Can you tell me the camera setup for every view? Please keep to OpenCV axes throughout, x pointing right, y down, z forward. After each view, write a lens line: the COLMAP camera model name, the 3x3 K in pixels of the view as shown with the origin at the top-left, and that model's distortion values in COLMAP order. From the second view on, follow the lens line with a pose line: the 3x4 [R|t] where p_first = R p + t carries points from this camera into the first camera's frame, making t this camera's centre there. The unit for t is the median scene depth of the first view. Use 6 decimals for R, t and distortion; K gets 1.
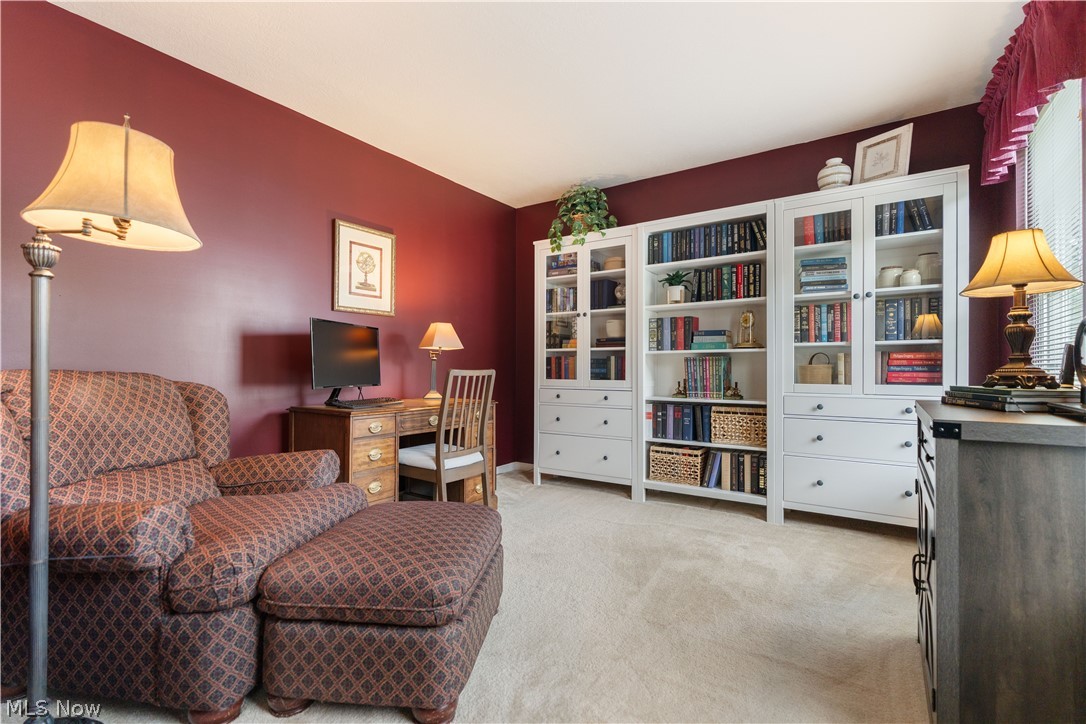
lens RADIAL K [[491.9, 0, 545.5], [0, 491.9, 361.4], [0, 0, 1]] dist [-0.000531, 0.000448]
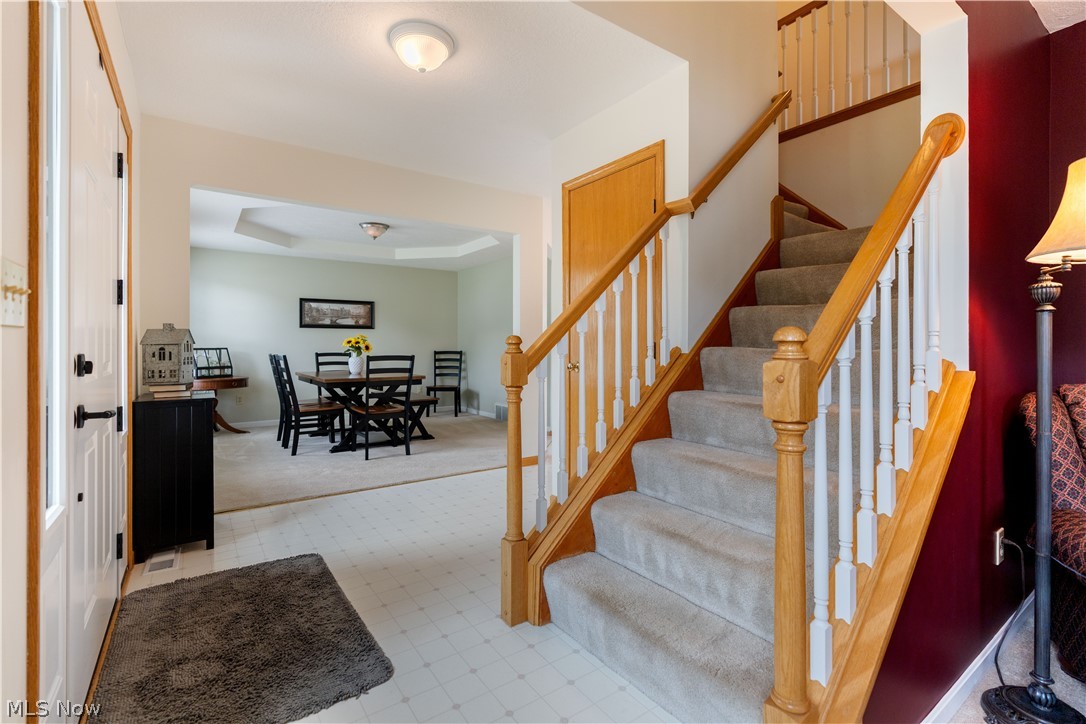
lens RADIAL K [[496.3, 0, 544.0], [0, 496.3, 340.1], [0, 0, 1]] dist [0.001195, 0.000156]
pose [[-0.350060, -0.011980, -0.936650, 0.345592], [0.017208, 0.999667, -0.019217, -0.071607], [0.936569, -0.022845, -0.349738, 0.208472]]
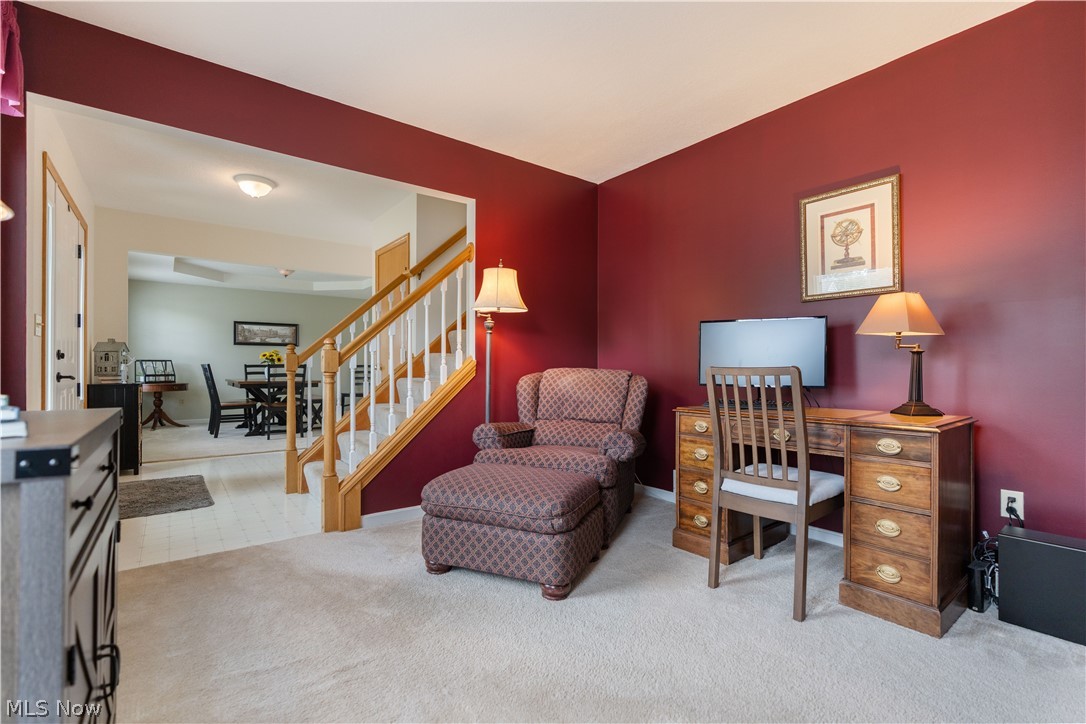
lens RADIAL K [[491.9, 0, 545.5], [0, 491.9, 361.4], [0, 0, 1]] dist [-0.000531, 0.000448]
pose [[-0.310372, -0.013785, -0.950515, 1.040586], [0.014144, 0.999717, -0.019117, 0.027458], [0.950510, -0.019378, -0.310089, 1.528161]]
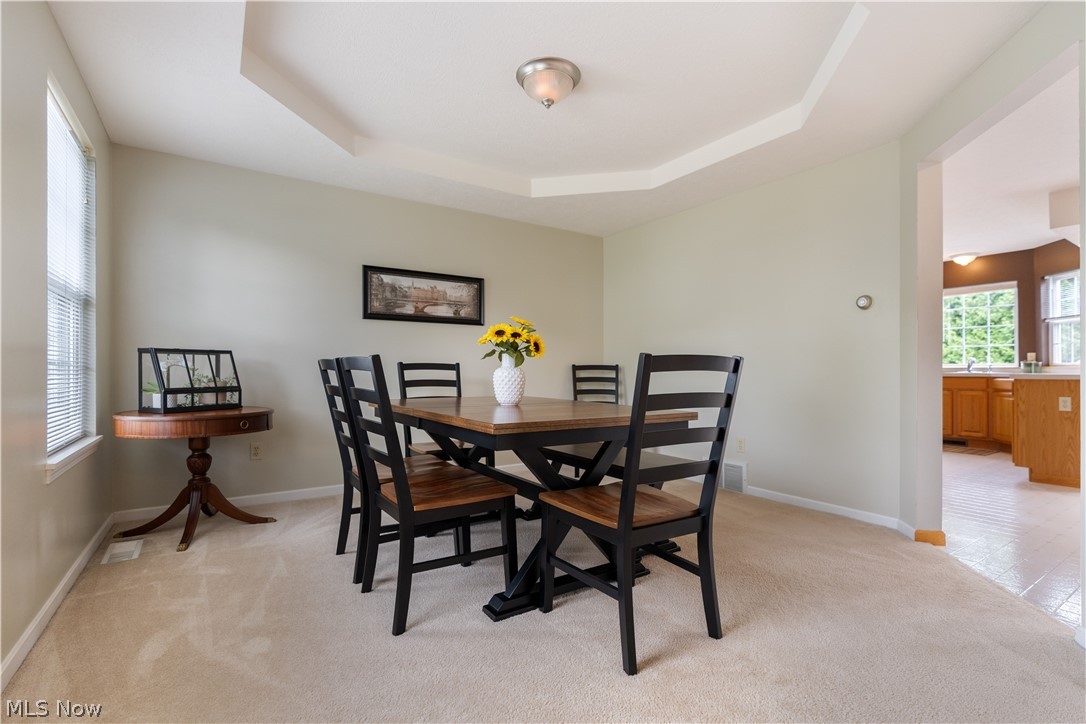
lens RADIAL K [[501.8, 0, 551.1], [0, 501.8, 368.6], [0, 0, 1]] dist [-0.002808, -0.000036]
pose [[-0.373013, -0.006904, -0.927800, -1.010069], [0.013342, 0.999829, -0.012804, -0.018387], [0.927730, -0.017155, -0.372857, -1.498651]]
